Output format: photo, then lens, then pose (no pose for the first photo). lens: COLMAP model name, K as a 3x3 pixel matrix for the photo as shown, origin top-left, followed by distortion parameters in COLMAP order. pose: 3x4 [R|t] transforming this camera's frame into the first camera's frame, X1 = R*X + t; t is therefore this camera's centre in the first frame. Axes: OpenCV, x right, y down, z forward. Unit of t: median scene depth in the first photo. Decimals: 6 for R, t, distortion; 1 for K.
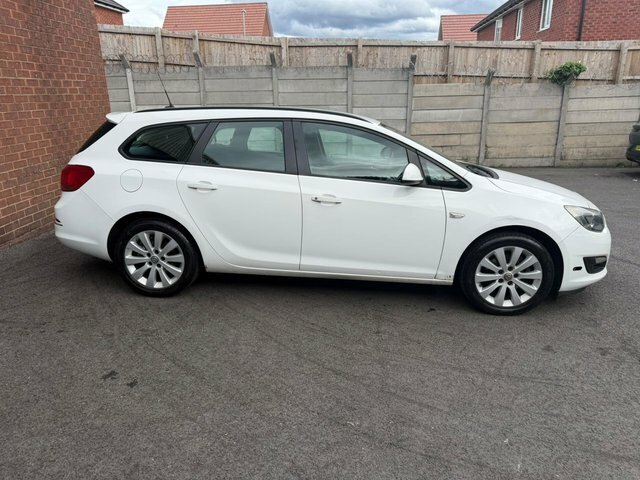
lens RADIAL K [[453.8, 0, 320.0], [0, 453.8, 240.0], [0, 0, 1]] dist [0.036499, -0.041337]
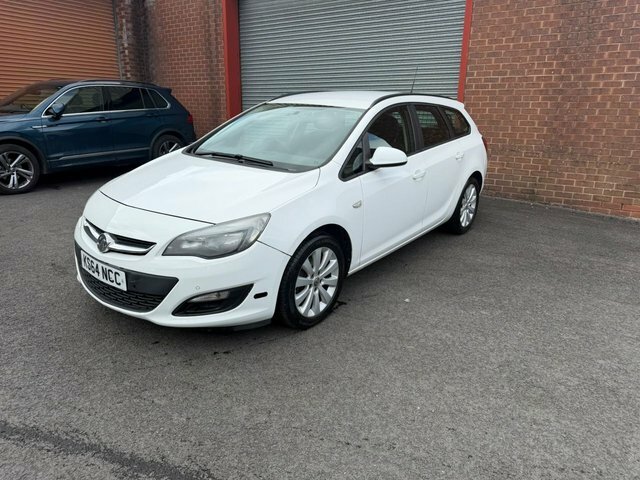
lens RADIAL K [[458.1, 0, 320.0], [0, 458.1, 240.0], [0, 0, 1]] dist [-0.000067, -0.007868]
pose [[-0.545163, 0.231540, -0.805721, 0.339107], [-0.259422, 0.867334, 0.424774, -0.149961], [0.797181, 0.440592, -0.412772, 0.543692]]
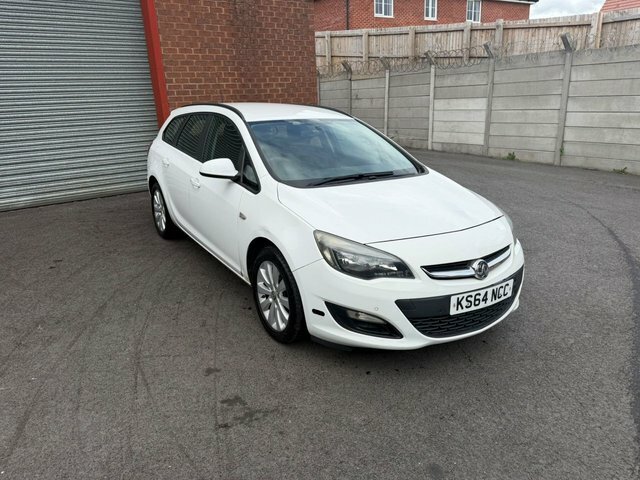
lens RADIAL K [[458.1, 0, 320.0], [0, 458.1, 240.0], [0, 0, 1]] dist [-0.000067, -0.007868]
pose [[0.617848, 0.222316, -0.754215, 0.331390], [-0.210792, 0.970918, 0.113514, -0.043121], [0.757516, 0.088848, 0.646742, 0.144371]]
